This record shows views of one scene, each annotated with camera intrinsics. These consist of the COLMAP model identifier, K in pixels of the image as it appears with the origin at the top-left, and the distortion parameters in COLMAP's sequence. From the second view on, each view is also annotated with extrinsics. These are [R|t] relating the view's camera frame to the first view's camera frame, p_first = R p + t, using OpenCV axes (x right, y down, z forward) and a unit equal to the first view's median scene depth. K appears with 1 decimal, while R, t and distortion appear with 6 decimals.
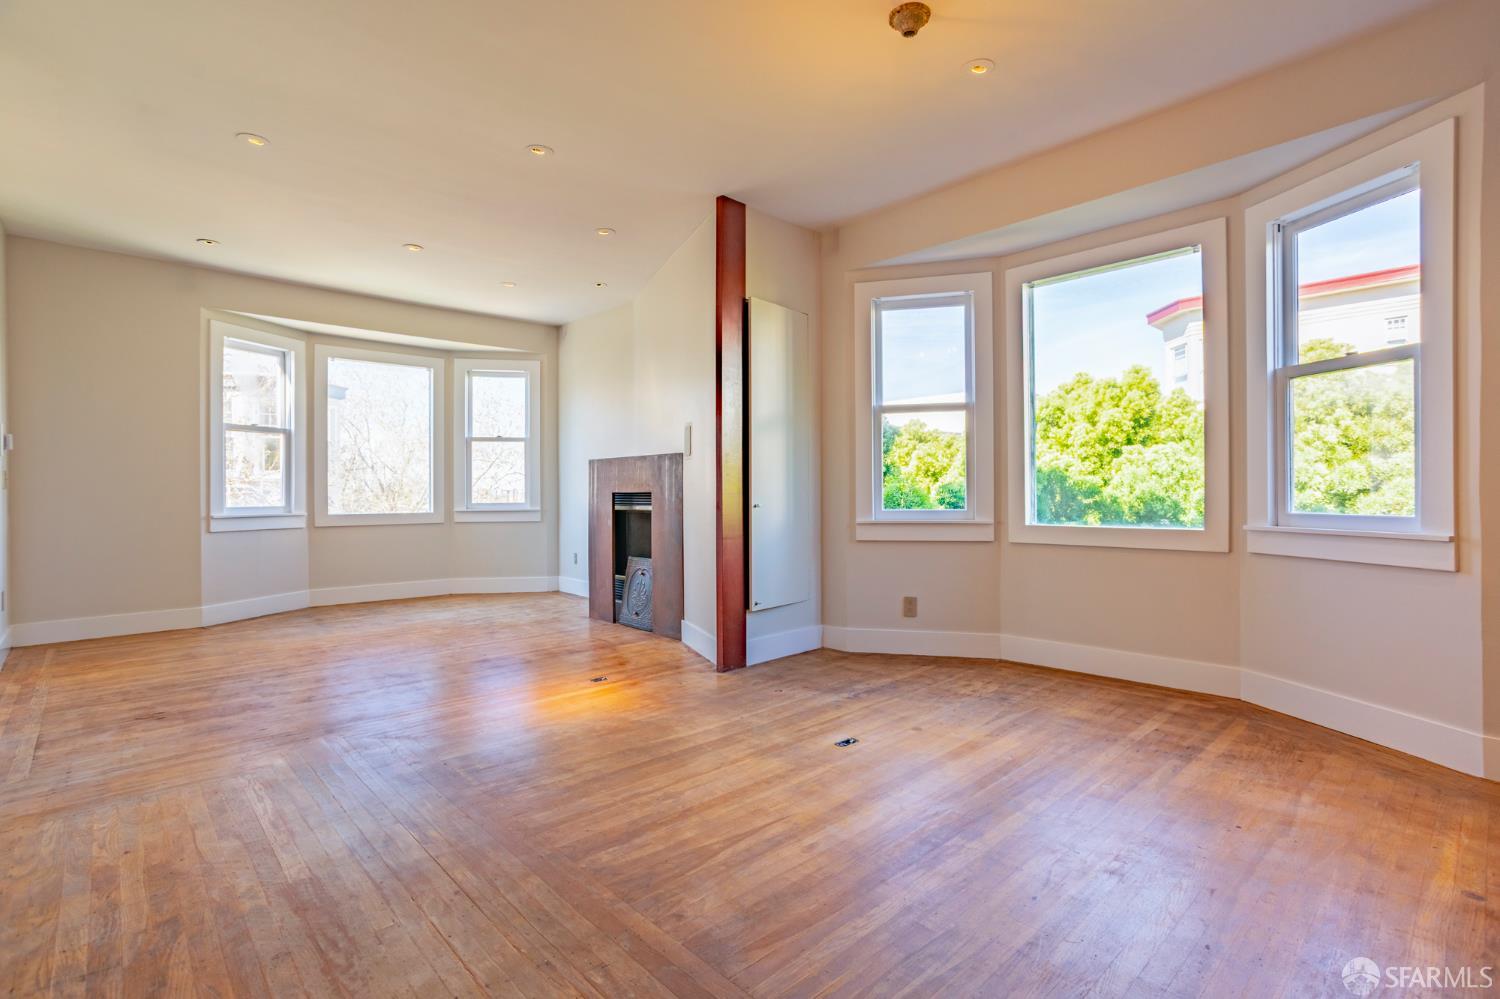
lens RADIAL K [[717.2, 0, 750.0], [0, 717.2, 499.5], [0, 0, 1]] dist [-0.038859, 0.021827]
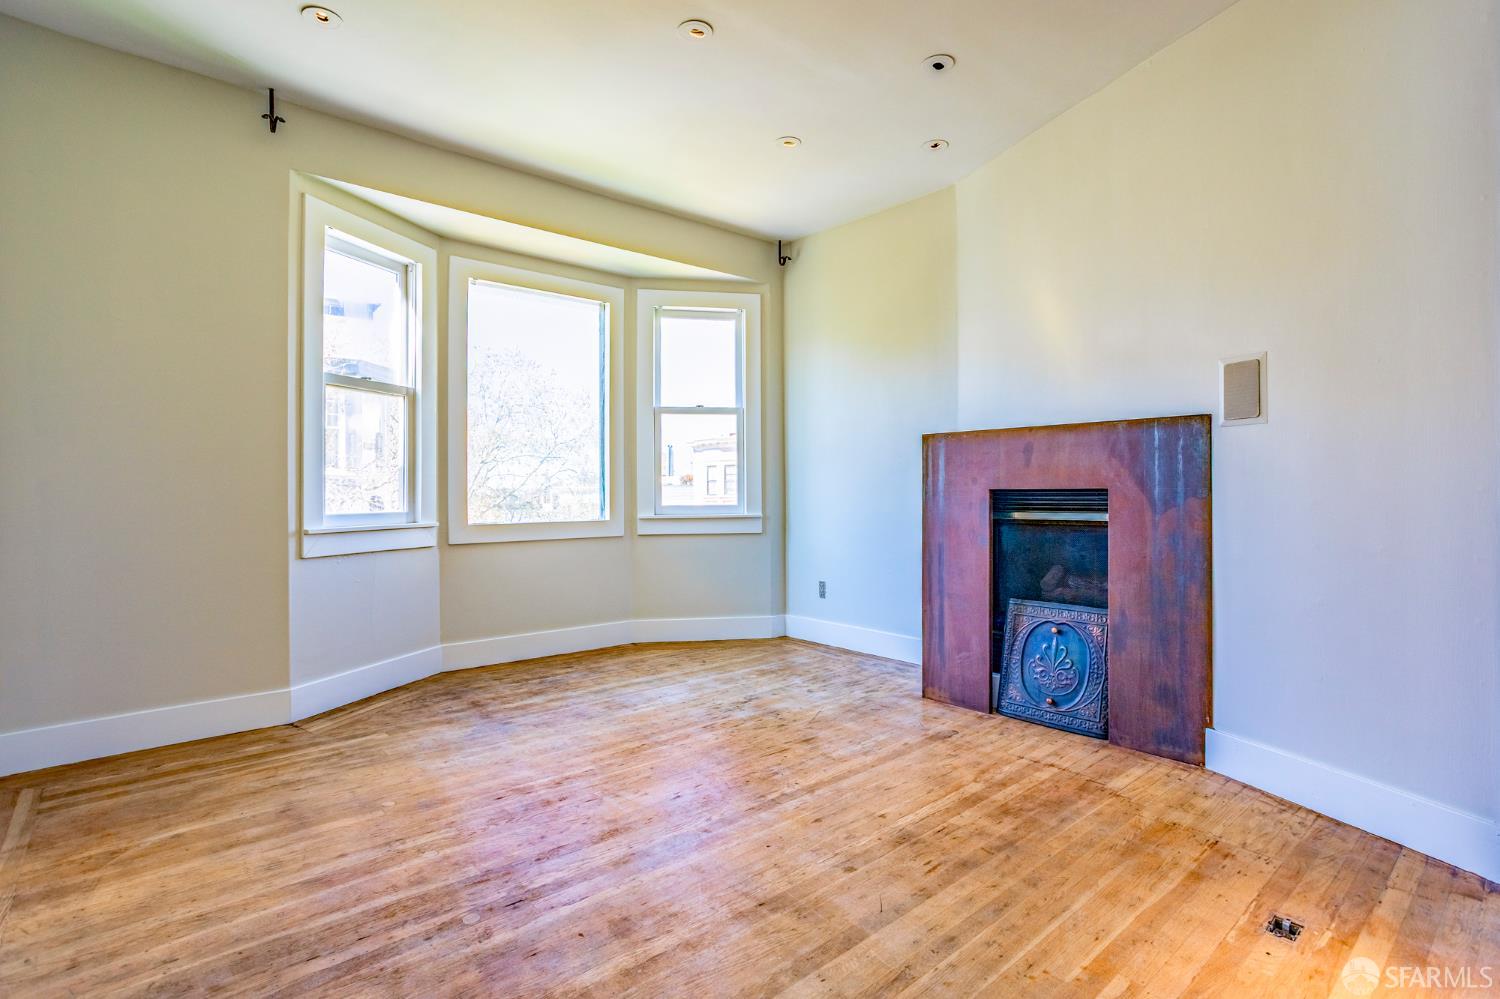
lens RADIAL K [[740.2, 0, 751.7], [0, 740.2, 491.4], [0, 0, 1]] dist [-0.040535, 0.024095]
pose [[0.999755, -0.000798, -0.022100, -0.338651], [0.000602, 0.999960, -0.008892, -0.002515], [0.022106, 0.008877, 0.999716, 0.360826]]
